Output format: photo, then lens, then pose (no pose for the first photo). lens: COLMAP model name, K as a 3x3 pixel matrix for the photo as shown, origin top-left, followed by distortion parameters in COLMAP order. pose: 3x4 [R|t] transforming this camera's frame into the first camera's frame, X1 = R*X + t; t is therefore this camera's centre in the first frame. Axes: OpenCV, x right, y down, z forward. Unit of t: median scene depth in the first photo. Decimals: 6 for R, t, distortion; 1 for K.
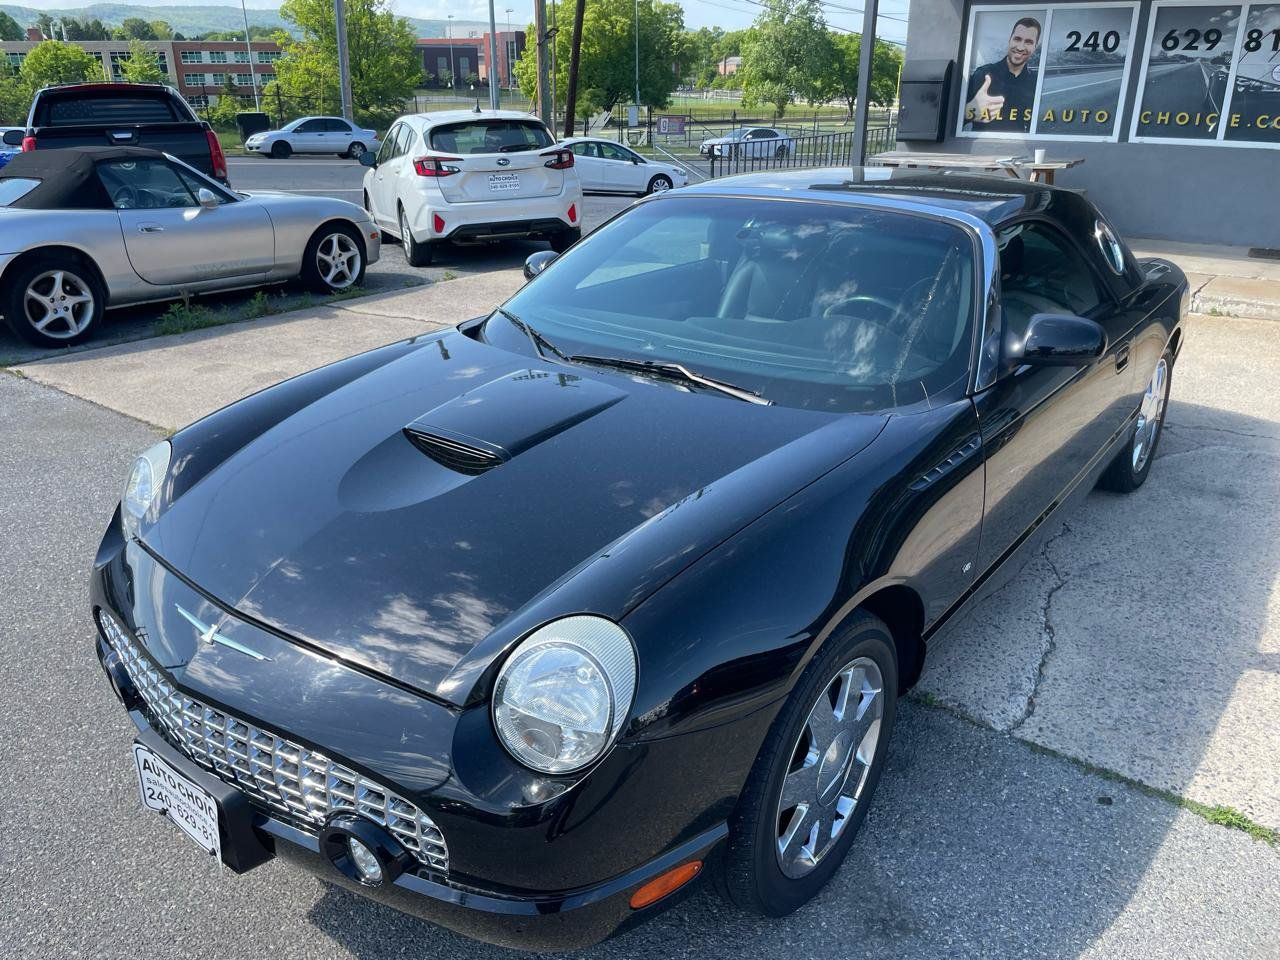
lens RADIAL K [[968.1, 0, 638.3], [0, 968.1, 489.6], [0, 0, 1]] dist [0.087075, -0.118366]
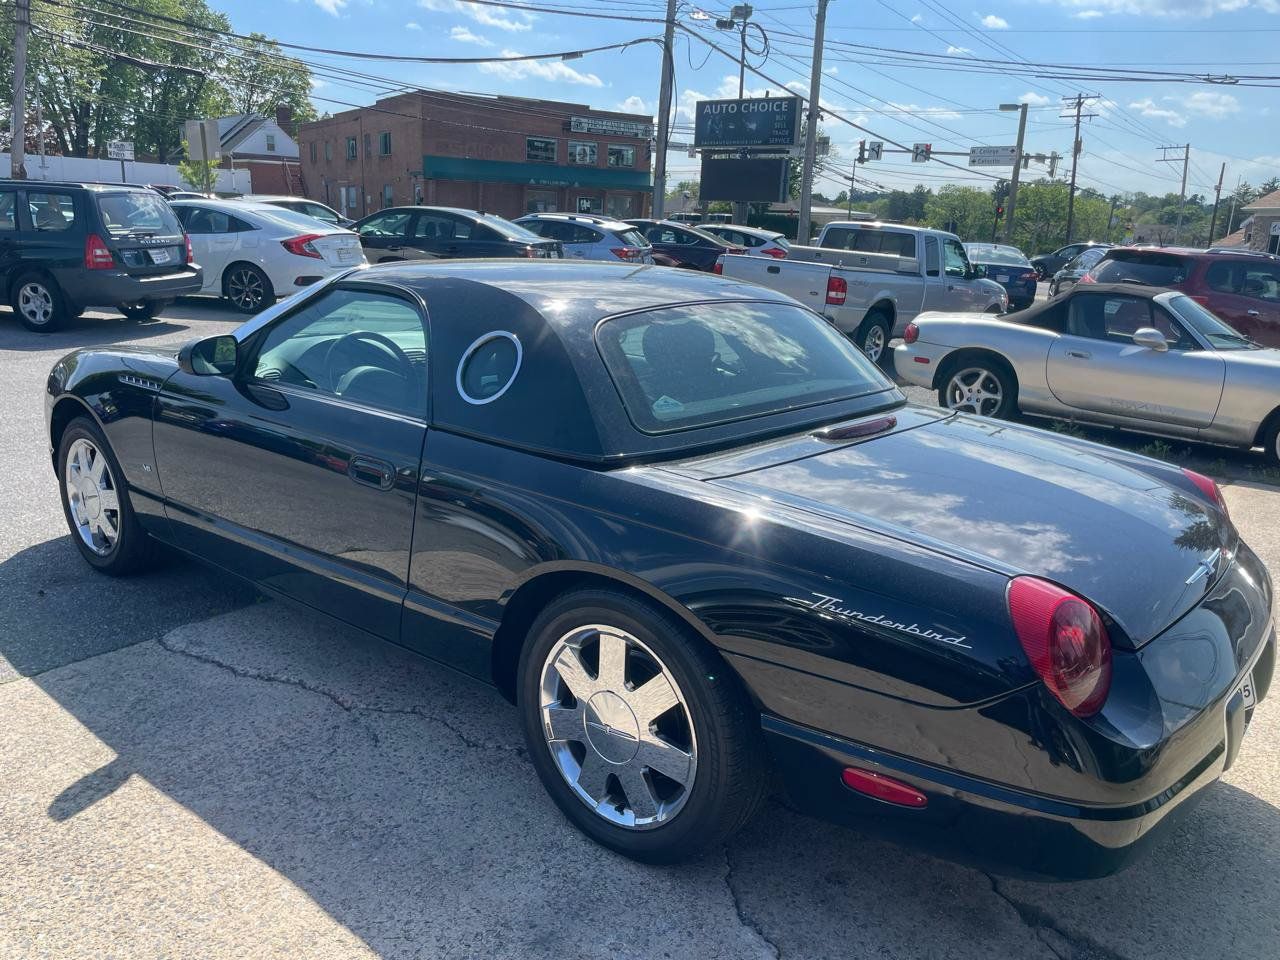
lens RADIAL K [[968.1, 0, 625.7], [0, 968.1, 487.2], [0, 0, 1]] dist [0.087075, -0.118366]
pose [[-0.039609, 0.256808, -0.965651, 0.878446], [-0.427268, 0.869248, 0.248696, -0.286261], [0.903257, 0.422442, 0.075295, 0.785093]]
